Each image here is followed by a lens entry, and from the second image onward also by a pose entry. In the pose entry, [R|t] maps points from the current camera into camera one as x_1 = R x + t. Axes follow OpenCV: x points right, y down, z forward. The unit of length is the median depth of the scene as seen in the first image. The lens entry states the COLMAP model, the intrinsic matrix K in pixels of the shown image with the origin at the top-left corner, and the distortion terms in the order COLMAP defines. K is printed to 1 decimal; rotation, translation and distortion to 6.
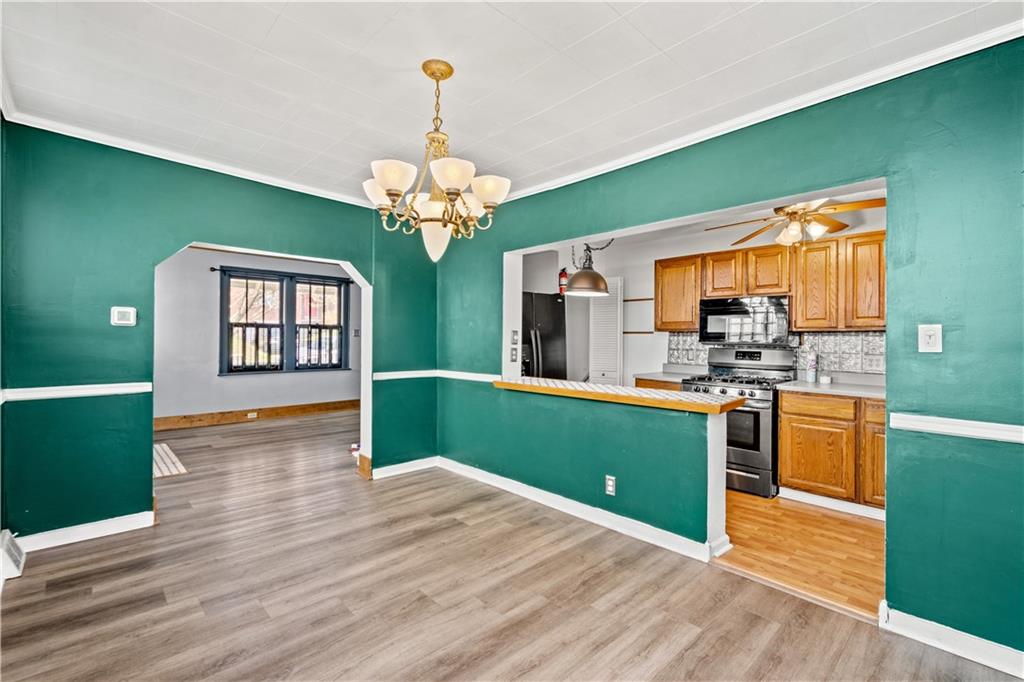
lens RADIAL K [[447.6, 0, 513.0], [0, 447.6, 345.7], [0, 0, 1]] dist [0.007175, -0.001511]
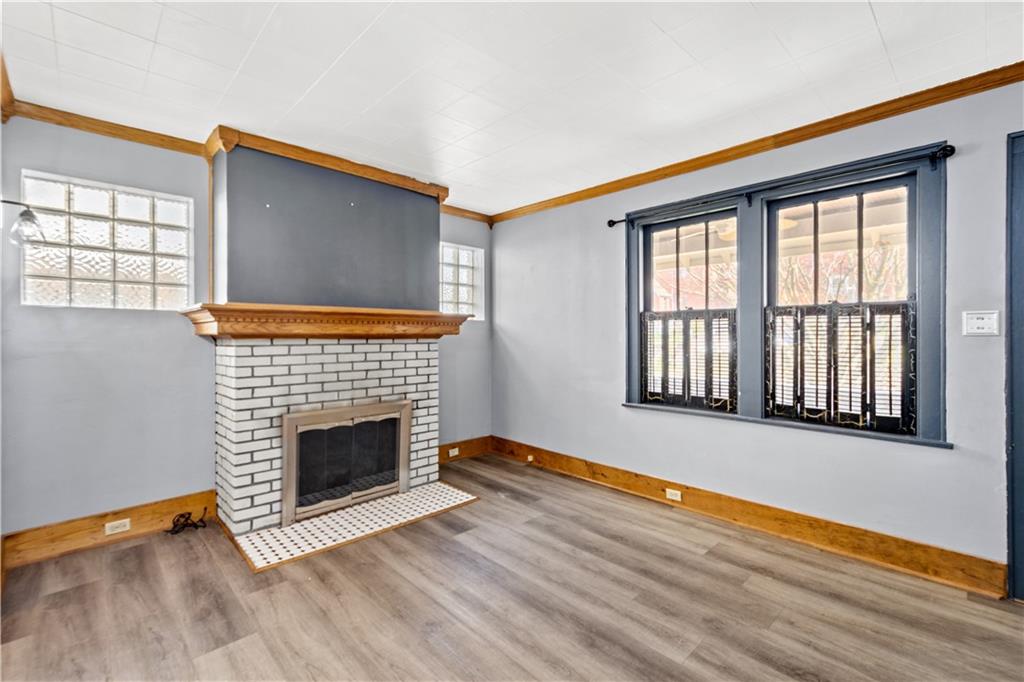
lens RADIAL K [[447.6, 0, 514.5], [0, 447.6, 331.0], [0, 0, 1]] dist [0.007175, -0.001511]
pose [[-0.001702, -0.021771, -0.999762, -0.149769], [-0.018329, 0.999596, -0.021736, -0.024897], [0.999831, 0.018288, -0.002100, 1.603025]]
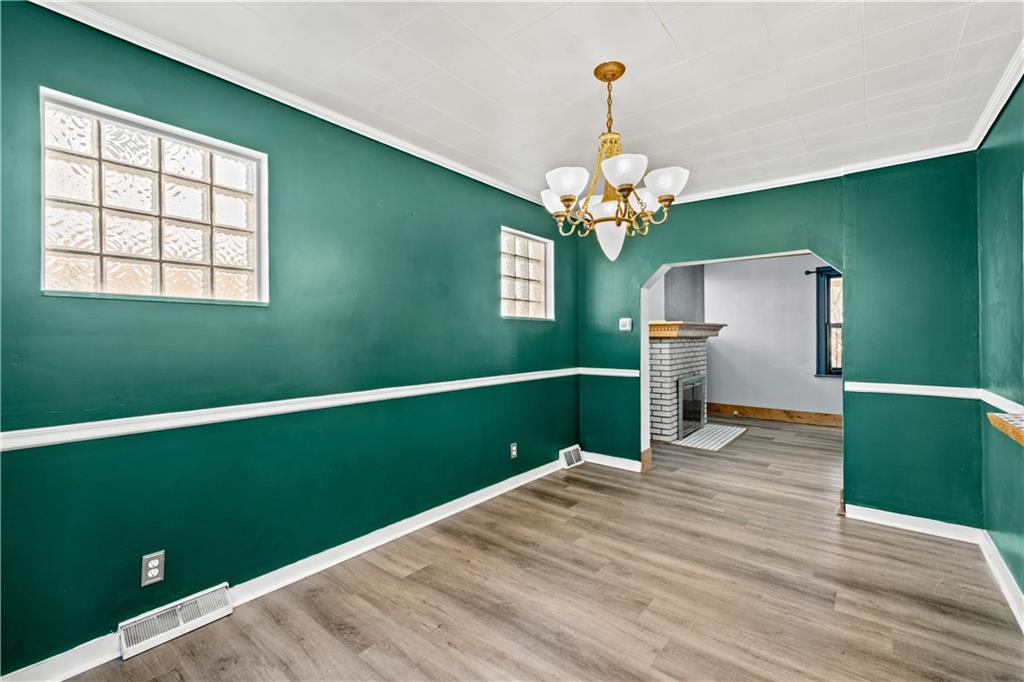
lens RADIAL K [[447.6, 0, 528.9], [0, 447.6, 332.4], [0, 0, 1]] dist [0.007175, -0.001511]
pose [[0.151293, -0.018567, -0.988315, 0.469395], [-0.014149, 0.999680, -0.020947, -0.002668], [0.988388, 0.017153, 0.150982, 0.381856]]
